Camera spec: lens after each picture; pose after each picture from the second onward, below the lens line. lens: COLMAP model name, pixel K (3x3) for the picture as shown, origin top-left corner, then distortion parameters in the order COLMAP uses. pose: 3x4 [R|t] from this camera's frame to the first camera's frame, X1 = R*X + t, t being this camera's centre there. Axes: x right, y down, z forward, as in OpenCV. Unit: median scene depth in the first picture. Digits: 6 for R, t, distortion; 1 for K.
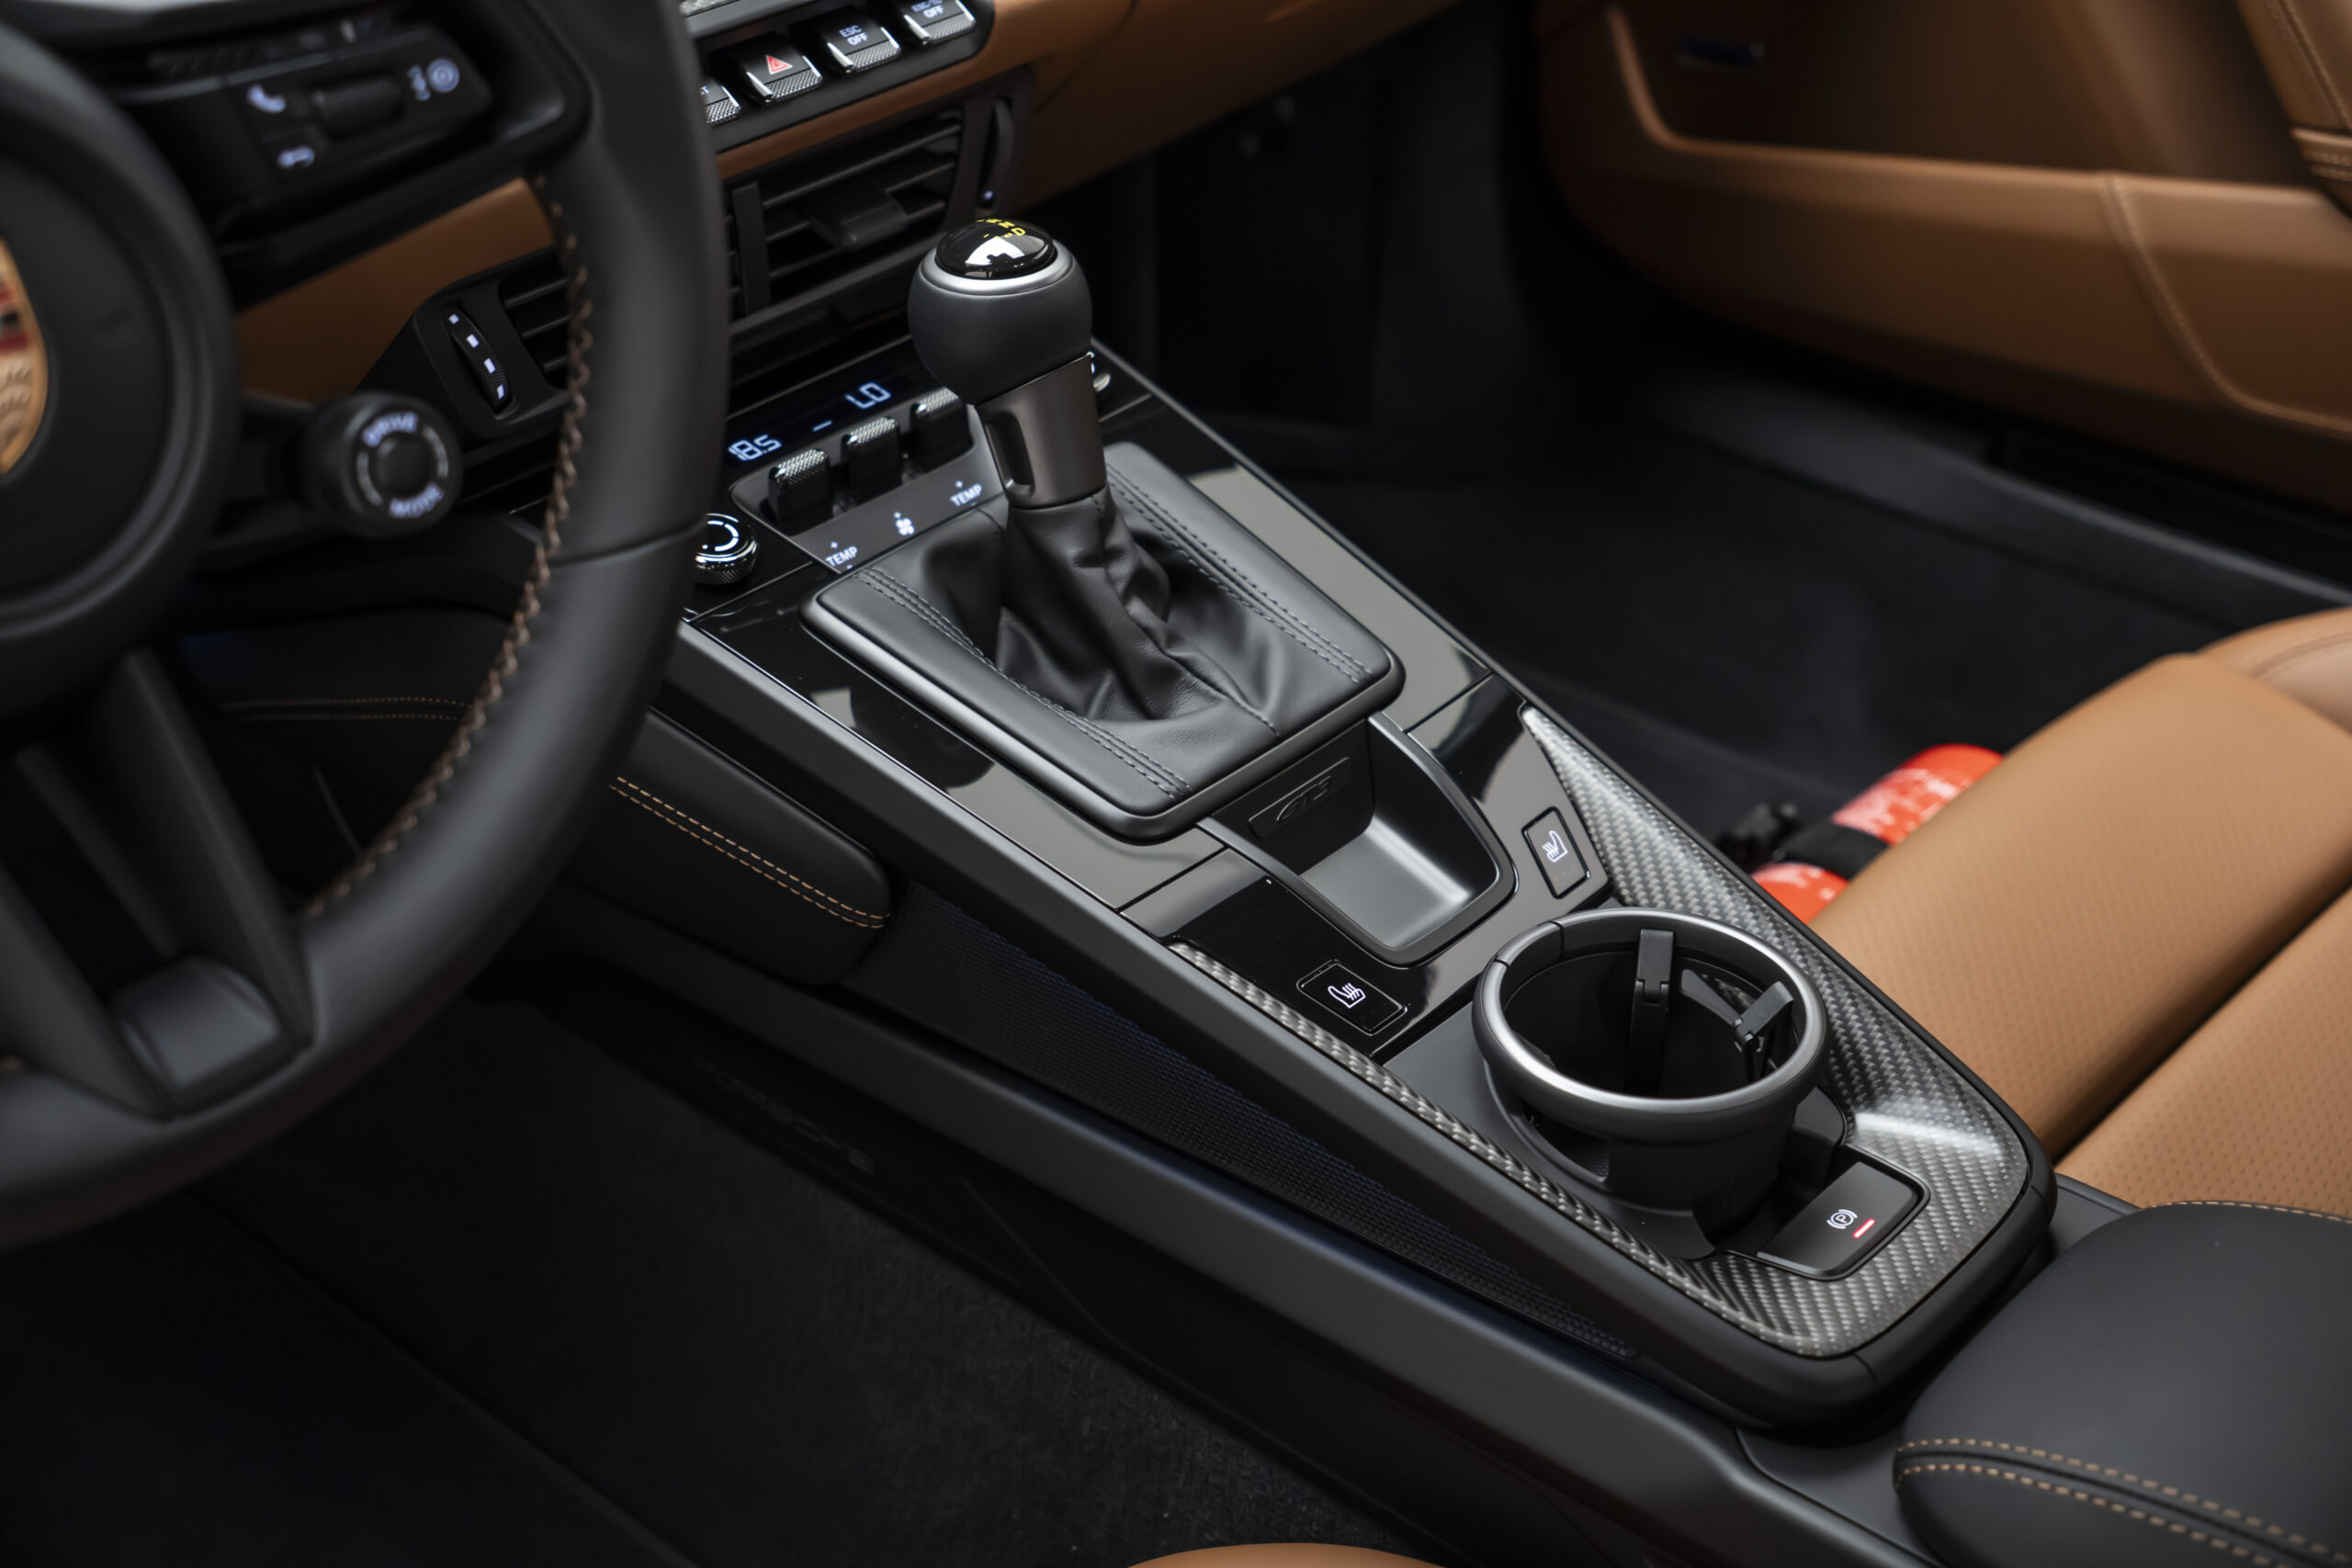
lens RADIAL K [[3140.8, 0, 1153.9], [0, 3140.8, 844.9], [0, 0, 1]] dist [0.092444, 0.000000]
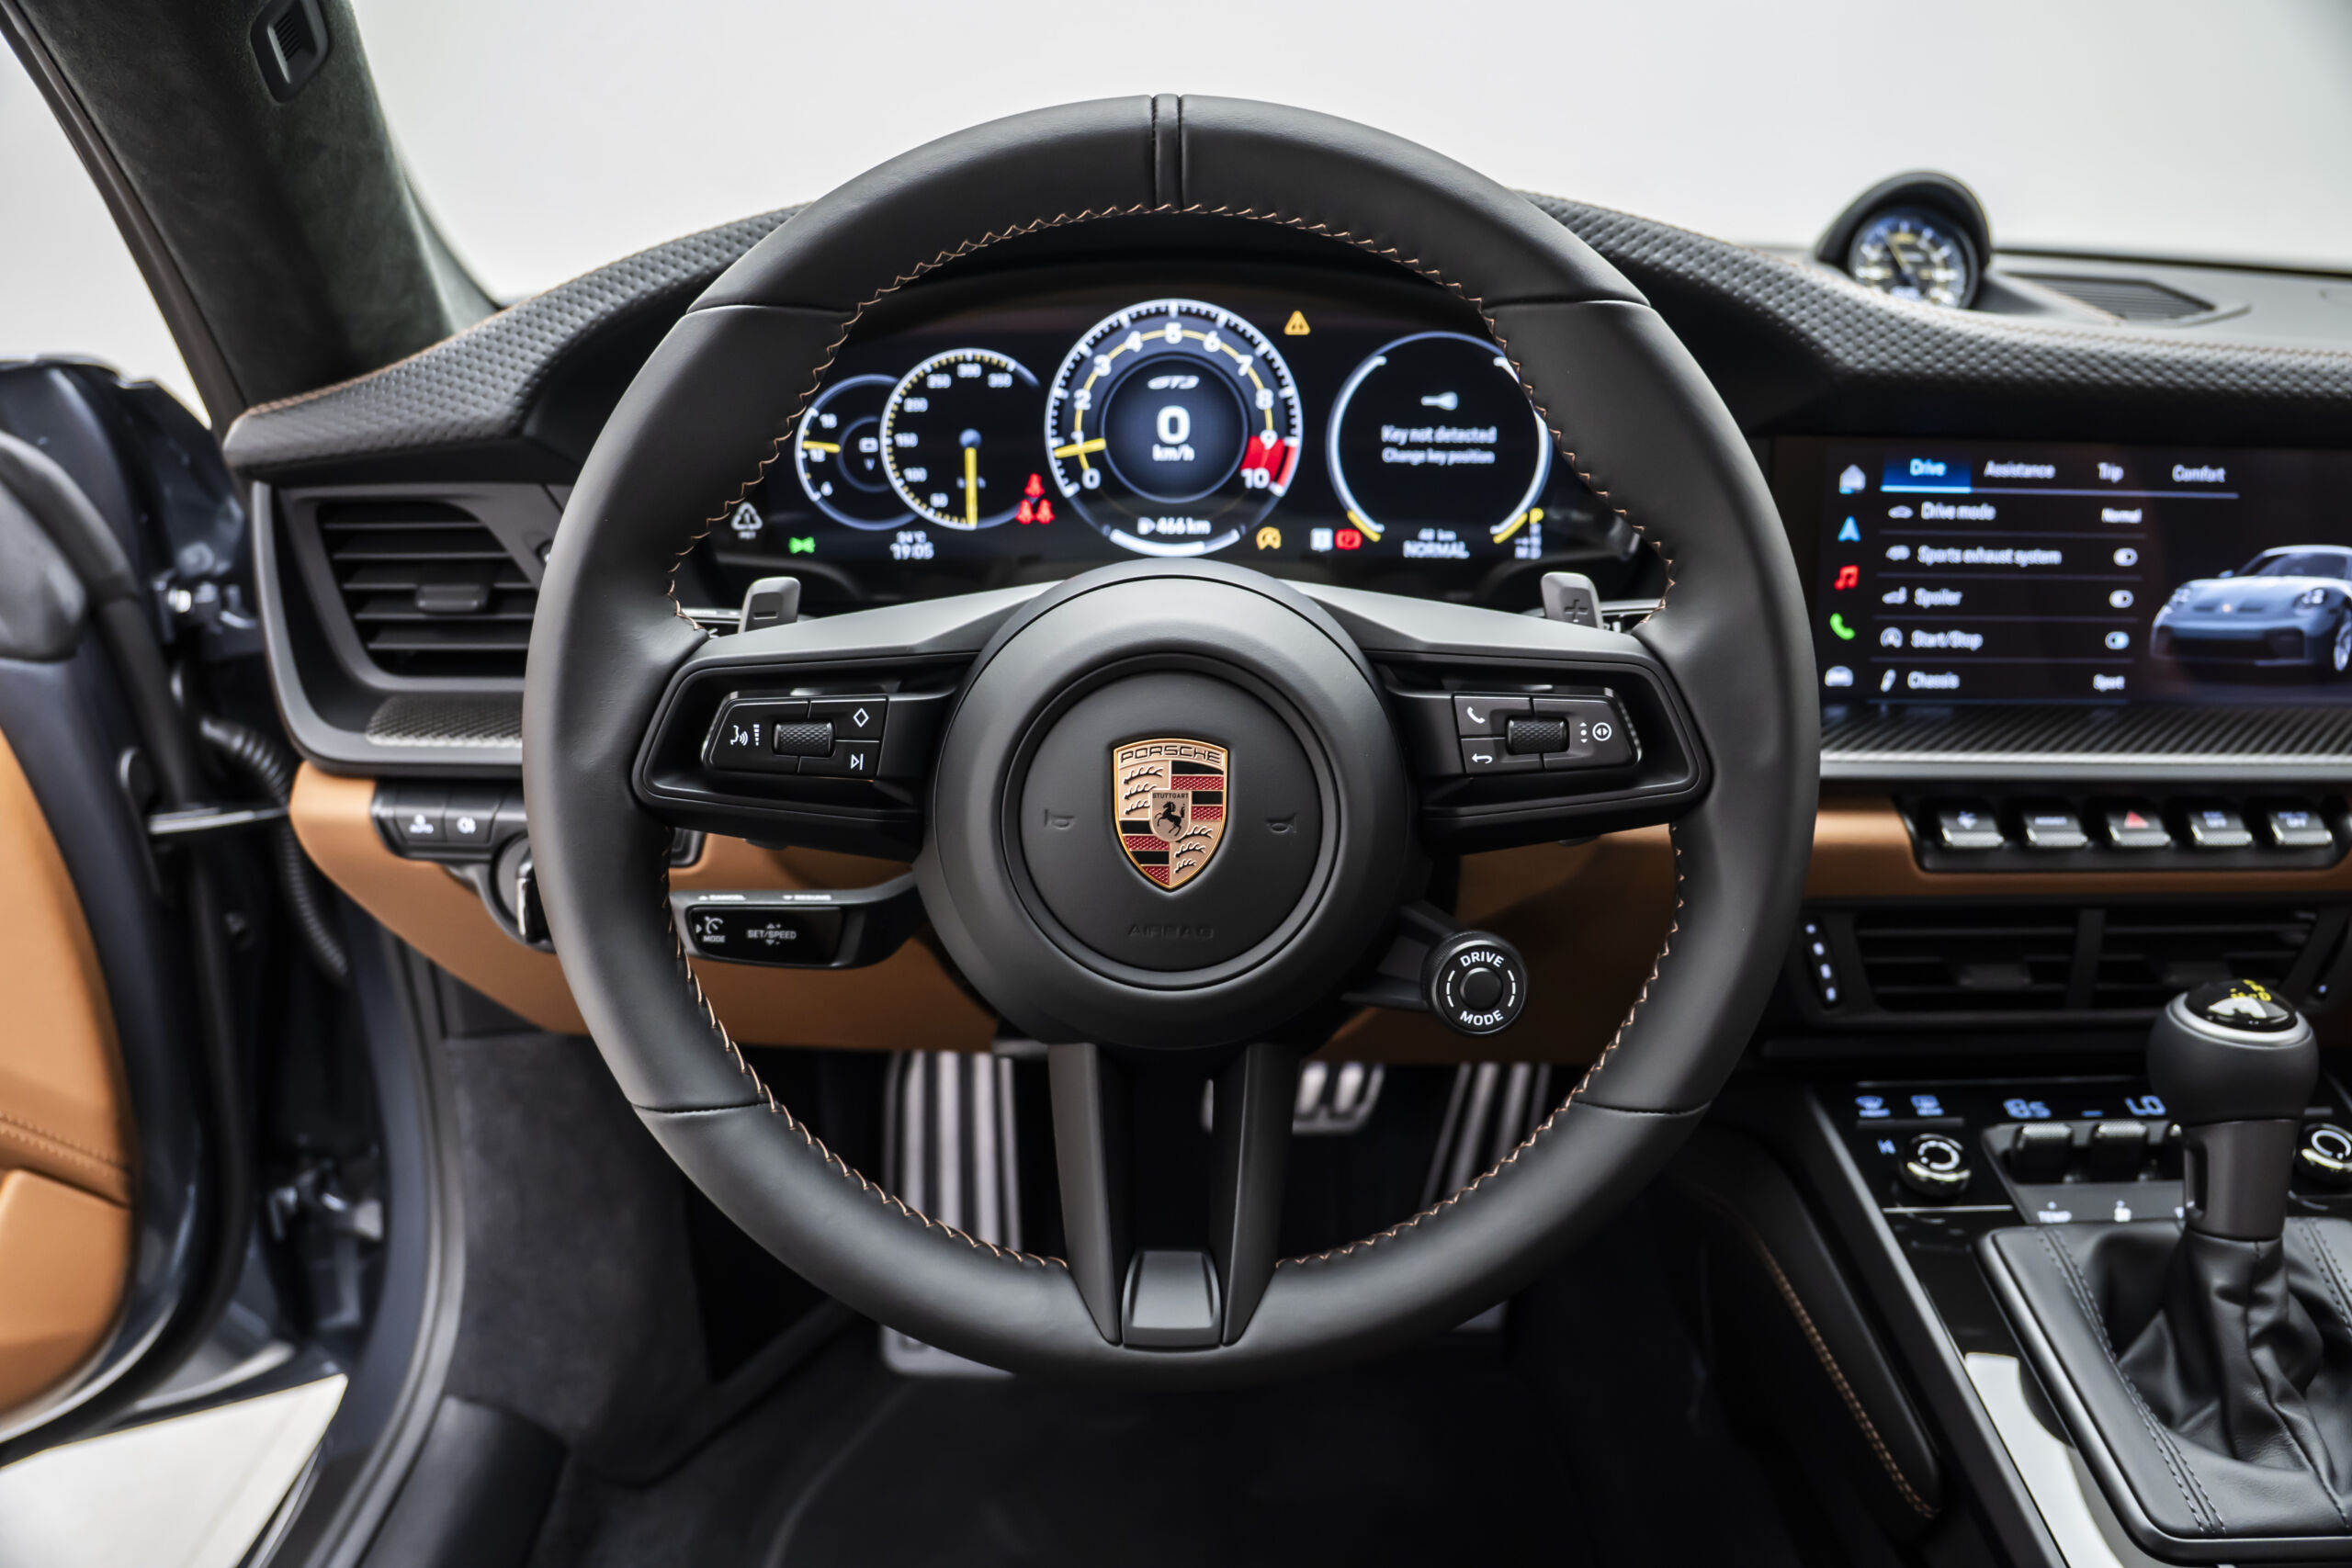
lens RADIAL K [[1884.7, 0, 1181.7], [0, 1884.7, 806.9], [0, 0, 1]] dist [-0.166232, 0.074215]
pose [[0.674034, 0.249865, -0.695158, 0.120893], [-0.417121, 0.905410, -0.079008, -0.043977], [0.609662, 0.343219, 0.714502, 0.283485]]
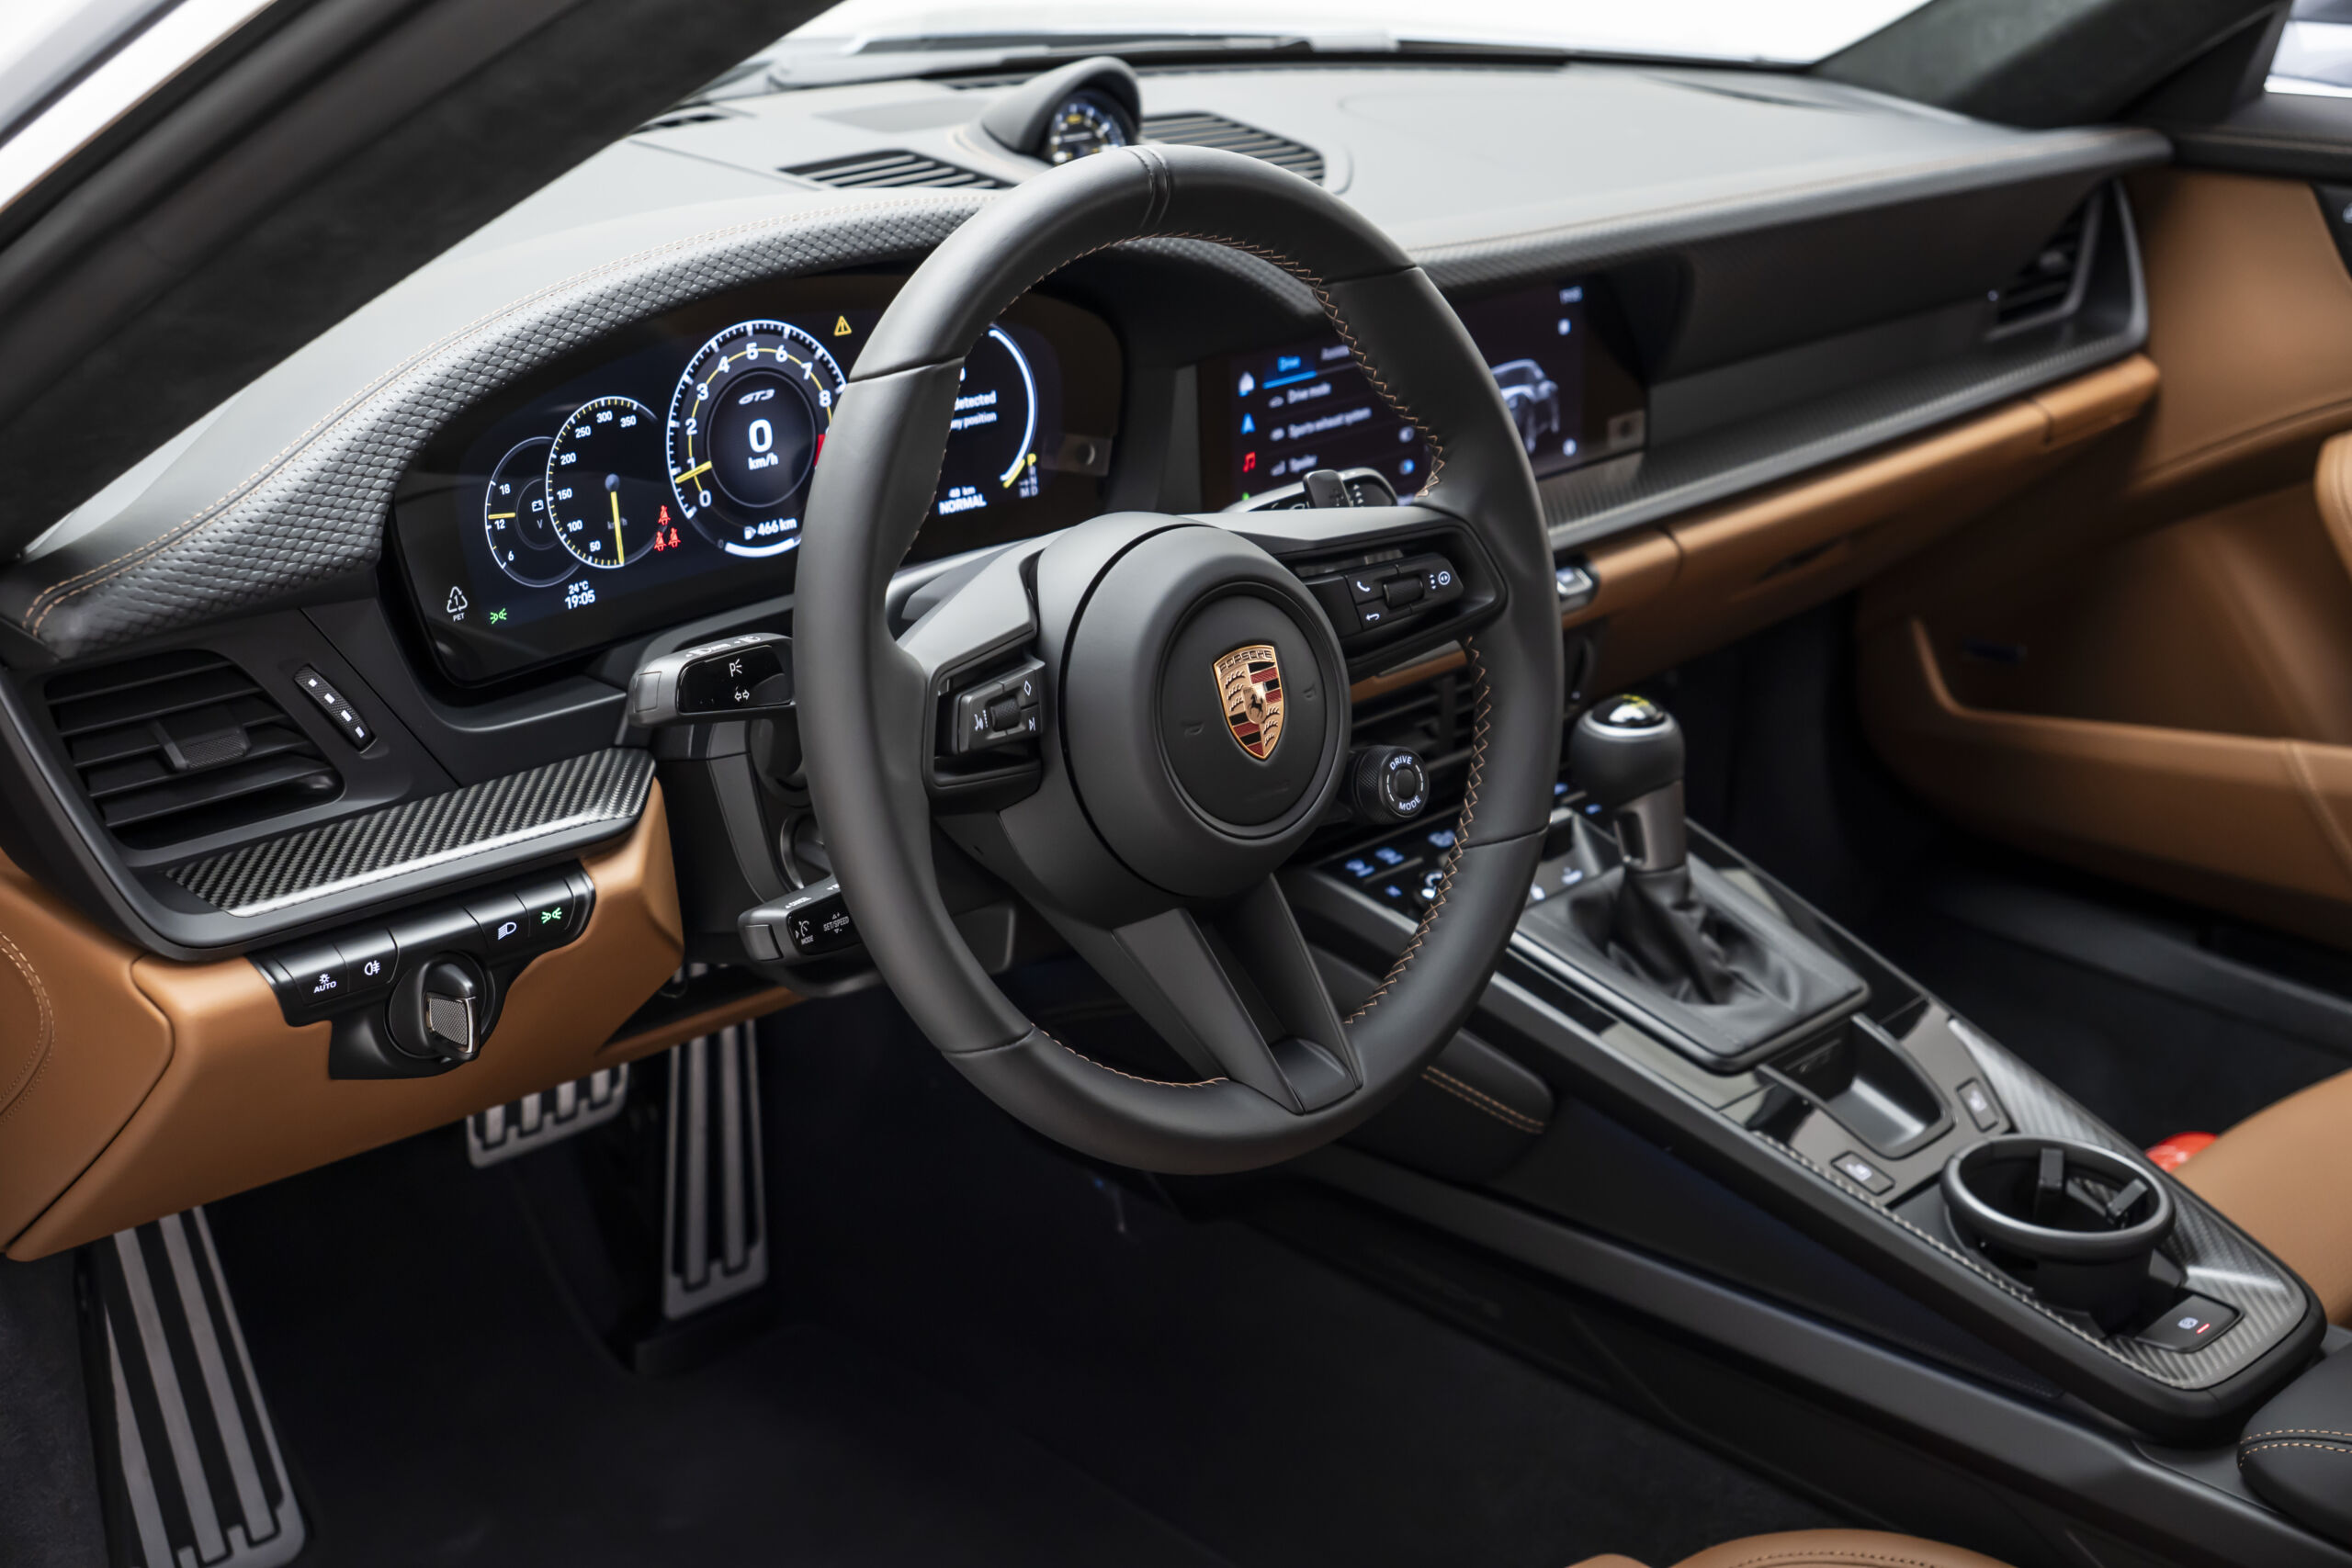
lens RADIAL K [[3035.3, 0, 1162.7], [0, 3035.3, 851.7], [0, 0, 1]] dist [0.119875, 0.000000]
pose [[0.998627, 0.040095, -0.033721, -0.232374], [-0.045920, 0.979737, -0.194955, 0.196482], [0.025221, 0.196236, 0.980232, -0.526627]]
